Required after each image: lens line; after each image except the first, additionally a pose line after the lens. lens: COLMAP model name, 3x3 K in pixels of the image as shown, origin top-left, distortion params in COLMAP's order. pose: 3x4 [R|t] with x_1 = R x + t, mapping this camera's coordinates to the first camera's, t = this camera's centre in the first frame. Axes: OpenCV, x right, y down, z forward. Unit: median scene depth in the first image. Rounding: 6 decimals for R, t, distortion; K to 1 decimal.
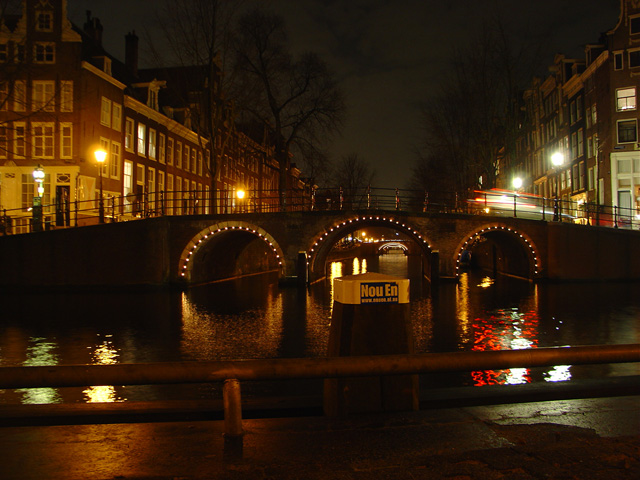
lens RADIAL K [[636.8, 0, 320.0], [0, 636.8, 240.0], [0, 0, 1]] dist [-0.198375, 0.224512]
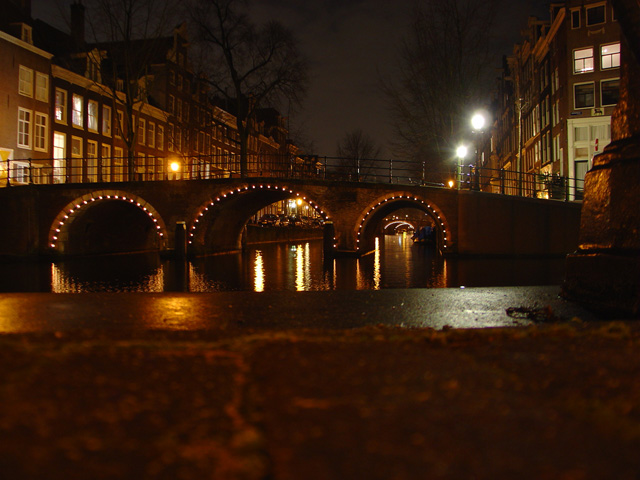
lens RADIAL K [[636.8, 0, 320.0], [0, 636.8, 240.0], [0, 0, 1]] dist [-0.198375, 0.224512]
pose [[0.998626, 0.003377, -0.052299, 0.155991], [-0.001757, 0.999518, 0.030984, 0.010646], [0.052378, -0.030849, 0.998151, 0.055322]]
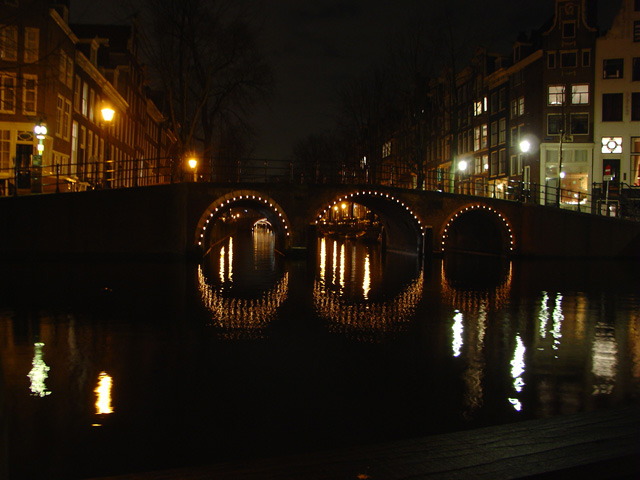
lens RADIAL K [[636.8, 0, 320.0], [0, 636.8, 240.0], [0, 0, 1]] dist [-0.198375, 0.224512]
pose [[0.969272, 0.022572, 0.244952, -0.181486], [-0.031512, 0.998970, 0.032640, 0.007942], [-0.243963, -0.039356, 0.968986, 0.013150]]
